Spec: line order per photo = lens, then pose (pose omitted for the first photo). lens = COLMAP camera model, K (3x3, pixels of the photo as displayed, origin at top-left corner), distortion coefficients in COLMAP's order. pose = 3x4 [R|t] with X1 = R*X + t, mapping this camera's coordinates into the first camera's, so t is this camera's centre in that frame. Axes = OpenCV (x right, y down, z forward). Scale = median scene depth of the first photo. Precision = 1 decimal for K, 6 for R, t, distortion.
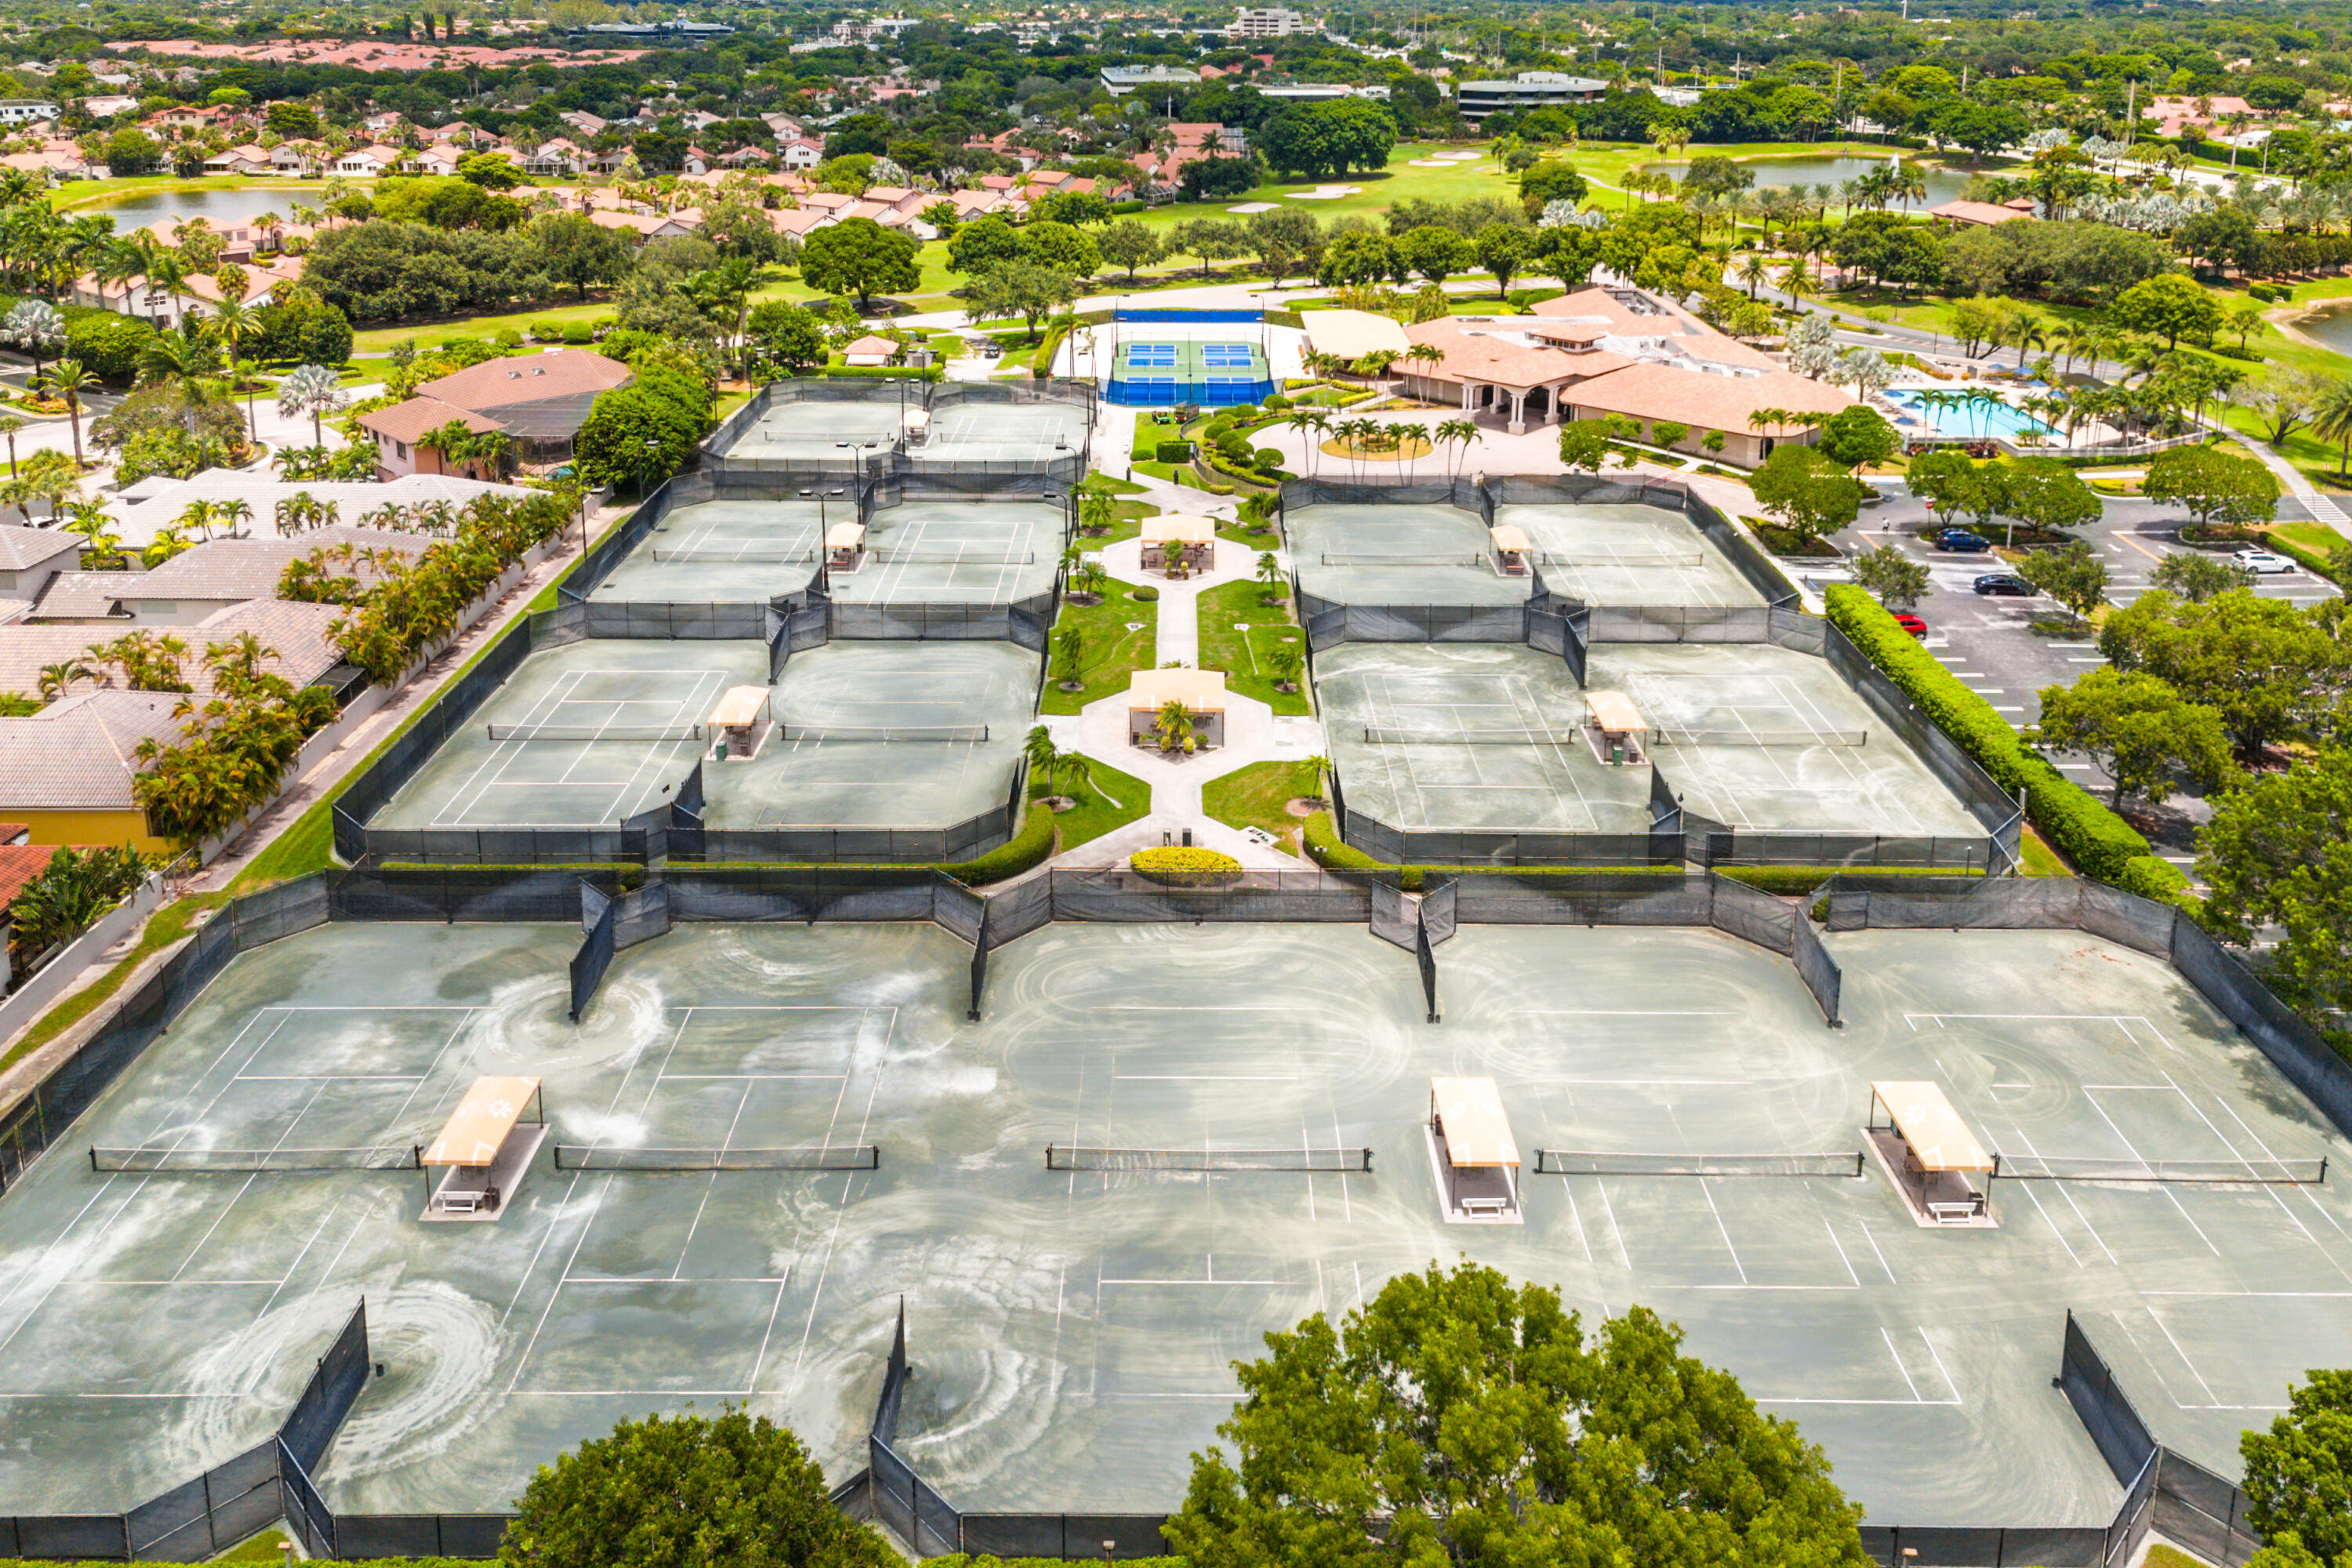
lens RADIAL K [[1664.4, 0, 1176.0], [0, 1664.4, 784.0], [0, 0, 1]] dist [0.004267, 0.002641]
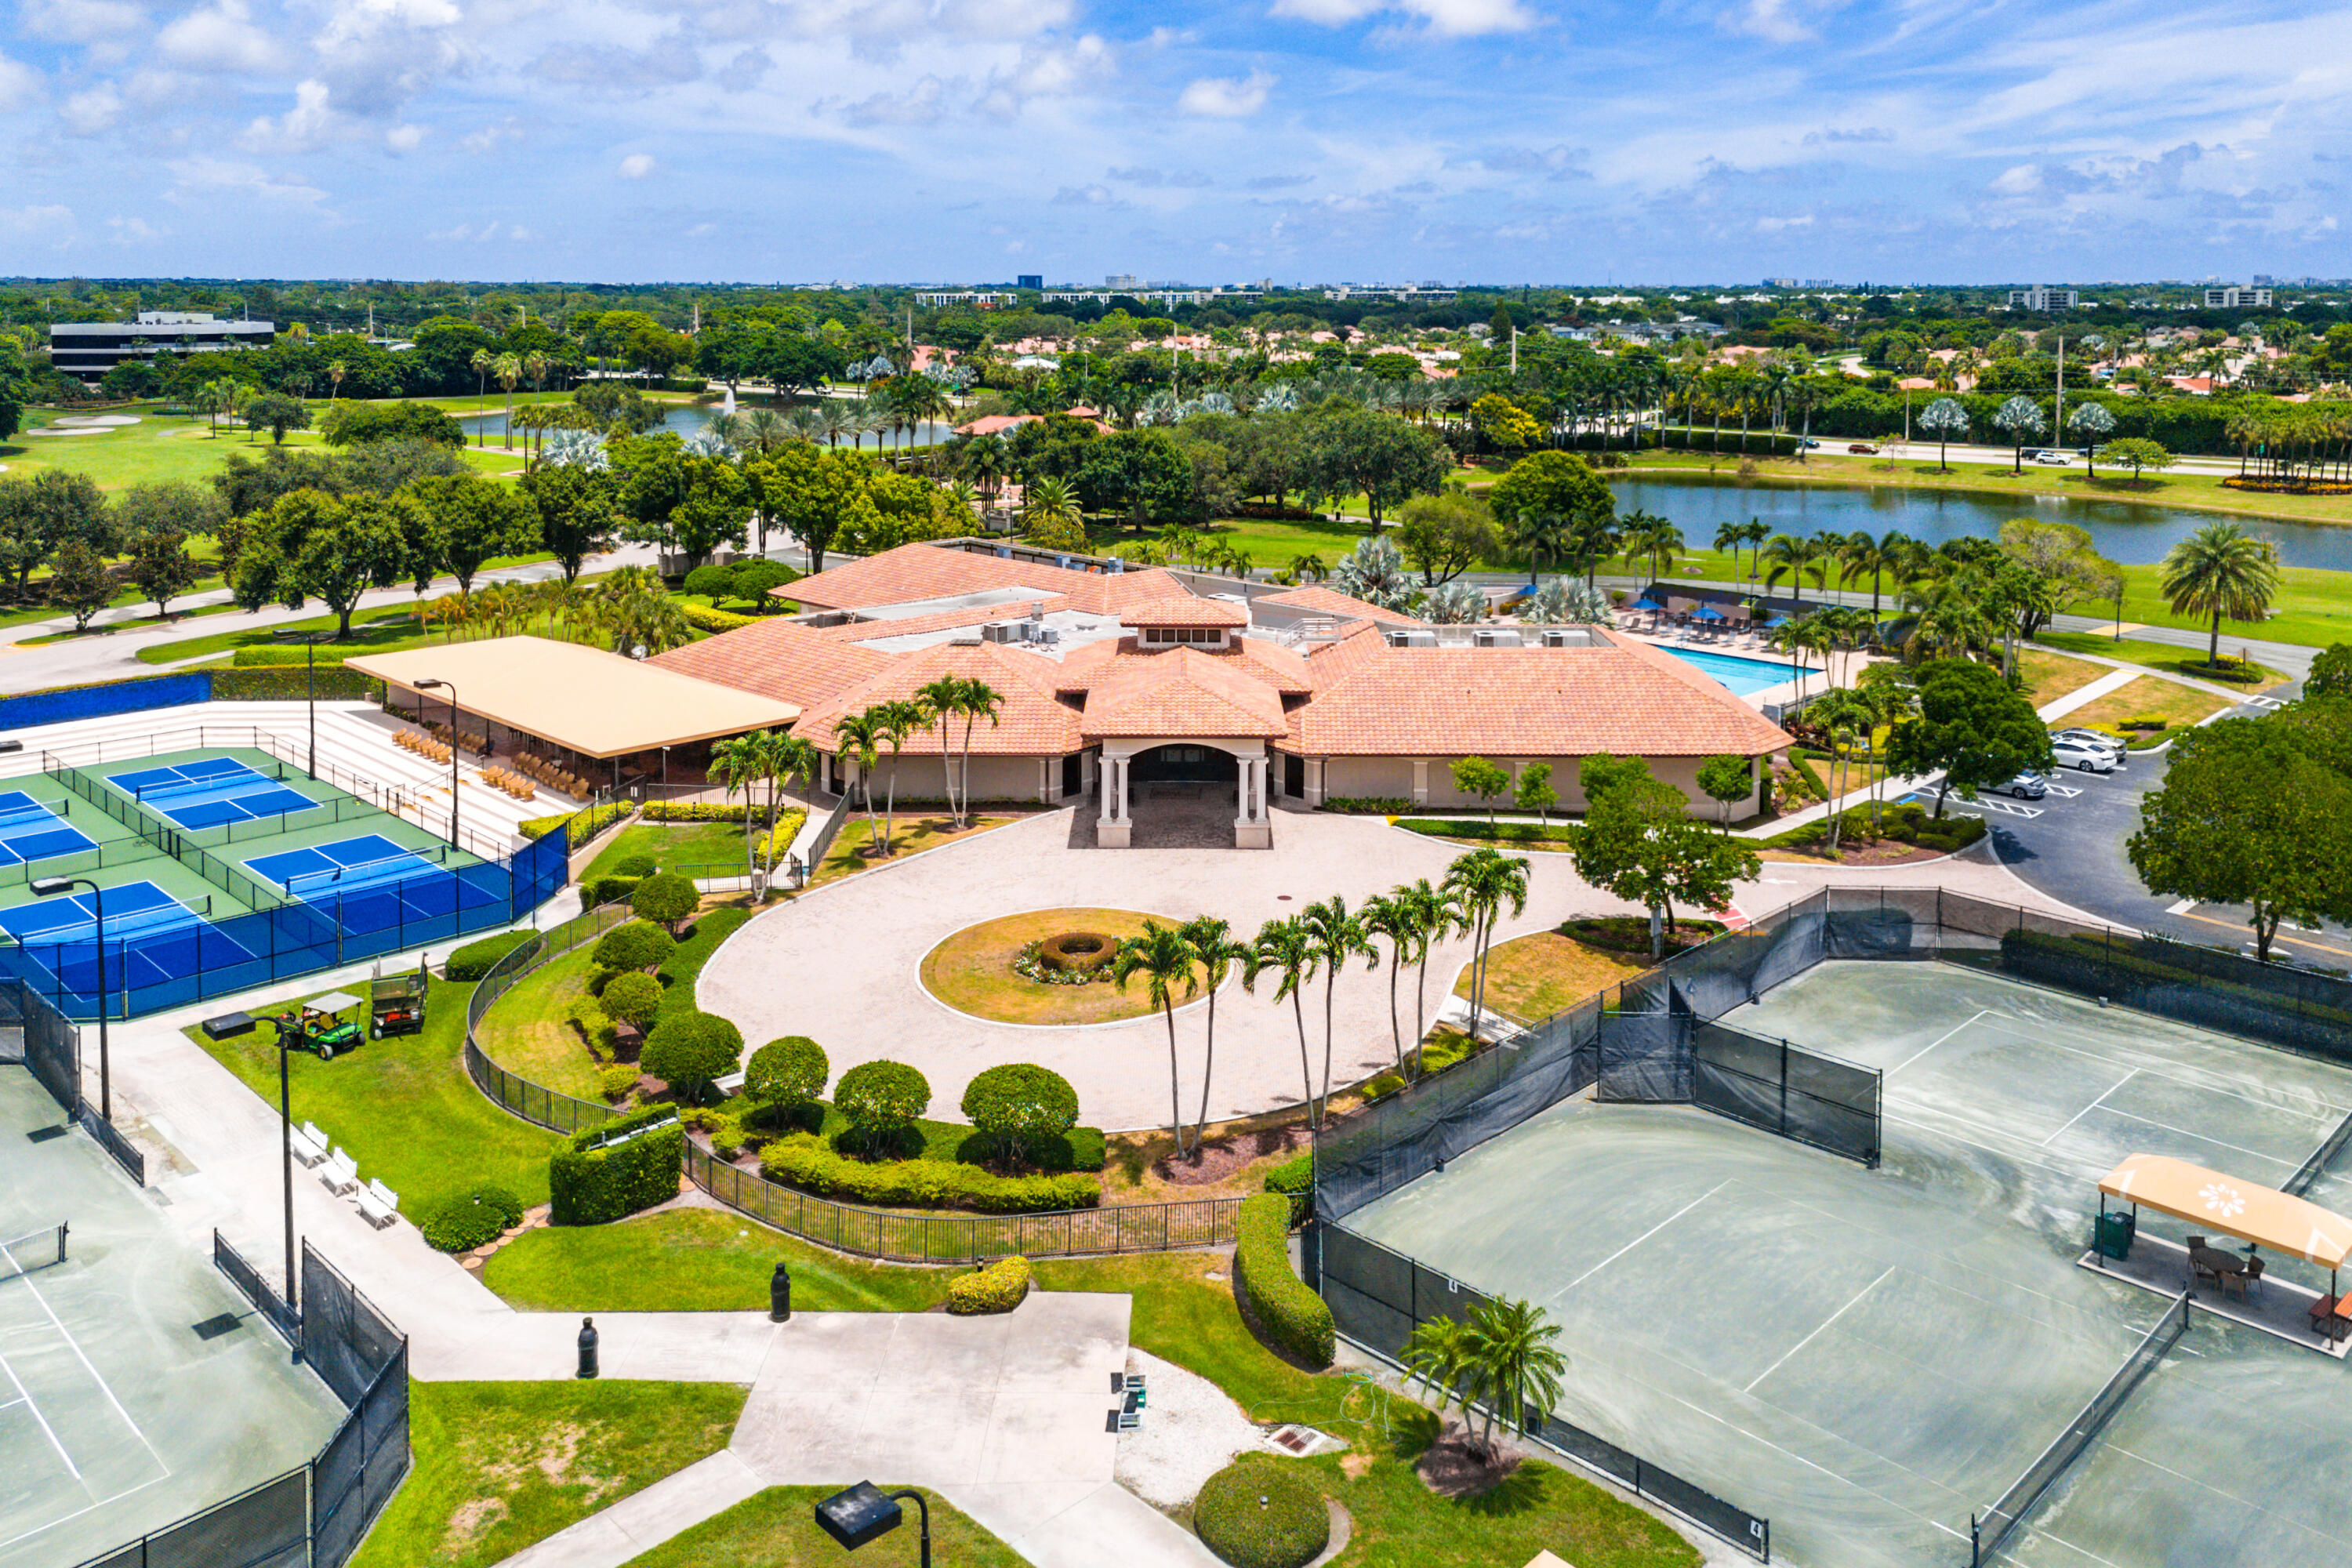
lens RADIAL K [[1813.2, 0, 1176.0], [0, 1813.2, 784.0], [0, 0, 1]] dist [0.001812, -0.000236]
pose [[0.708737, -0.183525, 0.681183, -0.043247], [0.299885, 0.952364, -0.055429, -0.073786], [-0.638562, 0.243561, 0.730012, 0.239680]]
